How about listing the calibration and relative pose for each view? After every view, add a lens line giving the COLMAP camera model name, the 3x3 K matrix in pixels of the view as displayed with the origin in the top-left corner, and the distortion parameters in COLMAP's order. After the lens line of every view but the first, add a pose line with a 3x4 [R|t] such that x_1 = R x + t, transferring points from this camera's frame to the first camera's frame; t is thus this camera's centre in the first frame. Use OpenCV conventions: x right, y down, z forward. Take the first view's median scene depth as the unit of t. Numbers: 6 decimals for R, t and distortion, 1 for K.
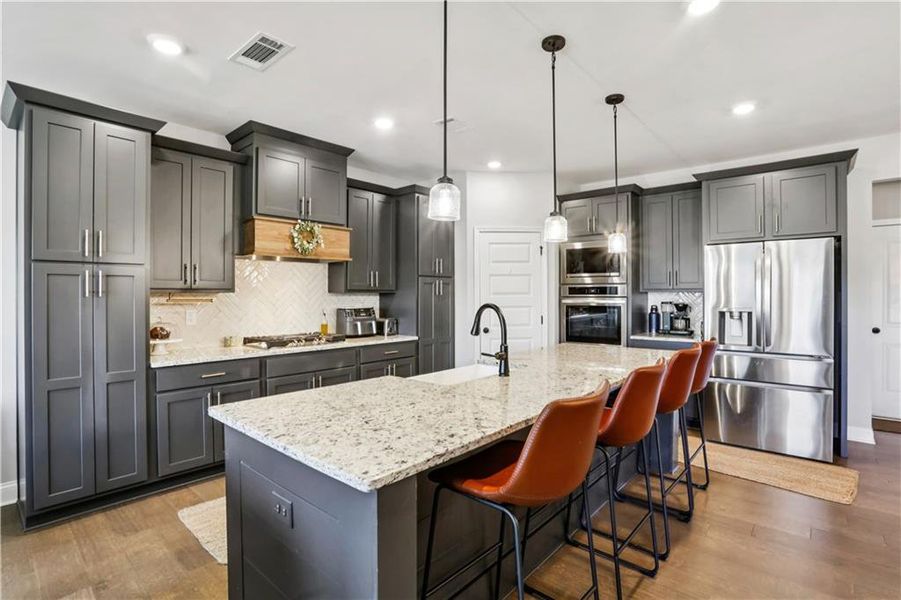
lens RADIAL K [[437.7, 0, 453.1], [0, 437.7, 293.5], [0, 0, 1]] dist [-0.045406, 0.010508]
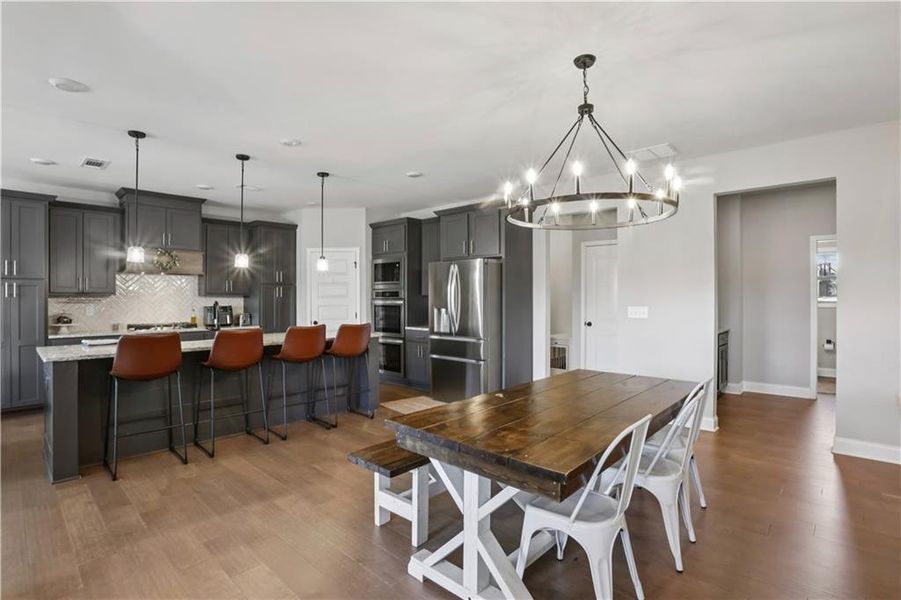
lens RADIAL K [[437.7, 0, 453.8], [0, 437.7, 300.2], [0, 0, 1]] dist [-0.045406, 0.010508]
pose [[0.998990, 0.000737, -0.044931, 0.793423], [-0.000572, 0.999993, 0.003697, 0.009600], [0.044933, -0.003668, 0.998983, -0.501940]]
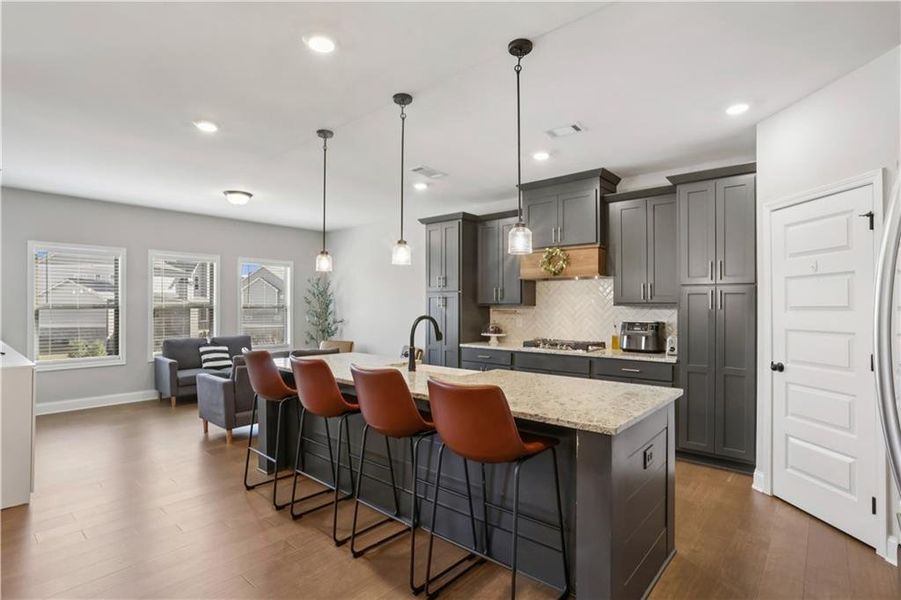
lens RADIAL K [[437.7, 0, 448.1], [0, 437.7, 304.4], [0, 0, 1]] dist [-0.045406, 0.010508]
pose [[-0.001645, -0.003505, -0.999993, 0.939561], [-0.001997, 0.999992, -0.003502, -0.001676], [0.999997, 0.001991, -0.001652, 0.736332]]
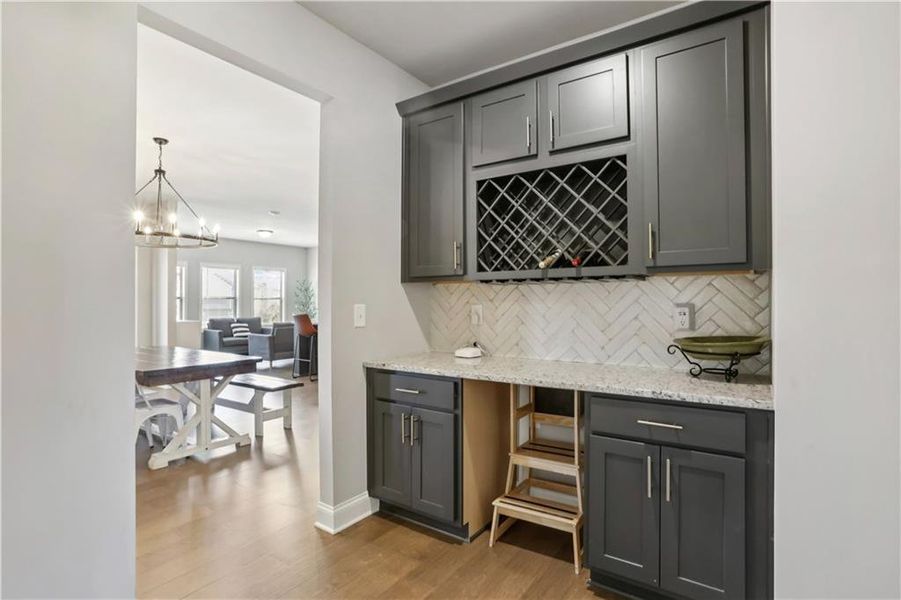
lens RADIAL K [[437.7, 0, 454.0], [0, 437.7, 298.3], [0, 0, 1]] dist [-0.045406, 0.010508]
pose [[0.124377, -0.008326, -0.992200, 2.116767], [0.001586, 0.999965, -0.008192, 0.029319], [0.992234, -0.000555, 0.124386, 0.797030]]
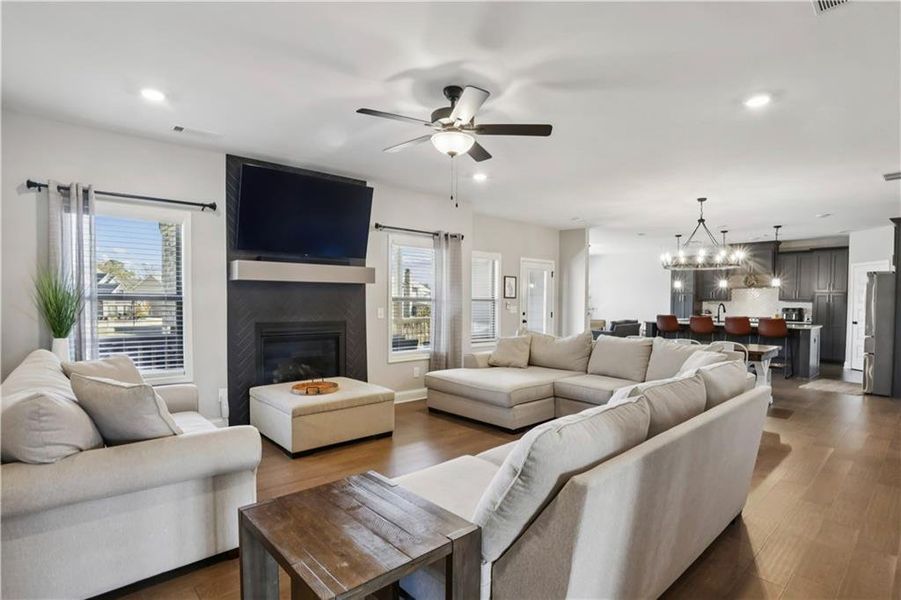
lens RADIAL K [[437.7, 0, 453.7], [0, 437.7, 316.7], [0, 0, 1]] dist [-0.045406, 0.010508]
pose [[-0.129465, 0.037050, -0.990892, 2.701015], [-0.006106, 0.999253, 0.038161, 0.007182], [0.991565, 0.010991, -0.129142, -0.511769]]
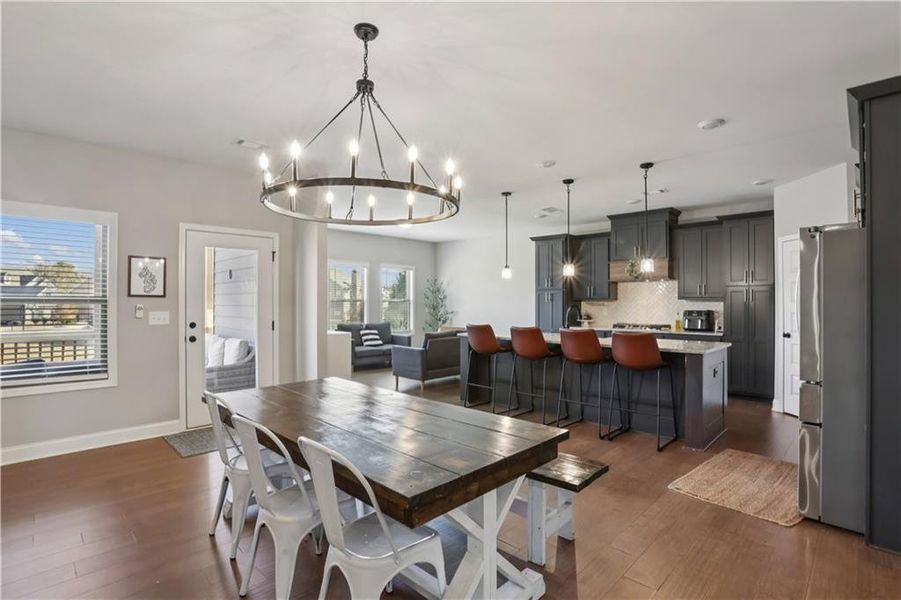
lens RADIAL K [[437.7, 0, 452.9], [0, 437.7, 301.5], [0, 0, 1]] dist [-0.045406, 0.010508]
pose [[-0.048442, -0.000746, -0.998826, 1.562578], [-0.001747, 0.999998, -0.000662, 0.007972], [0.998824, 0.001713, -0.048443, 0.349116]]
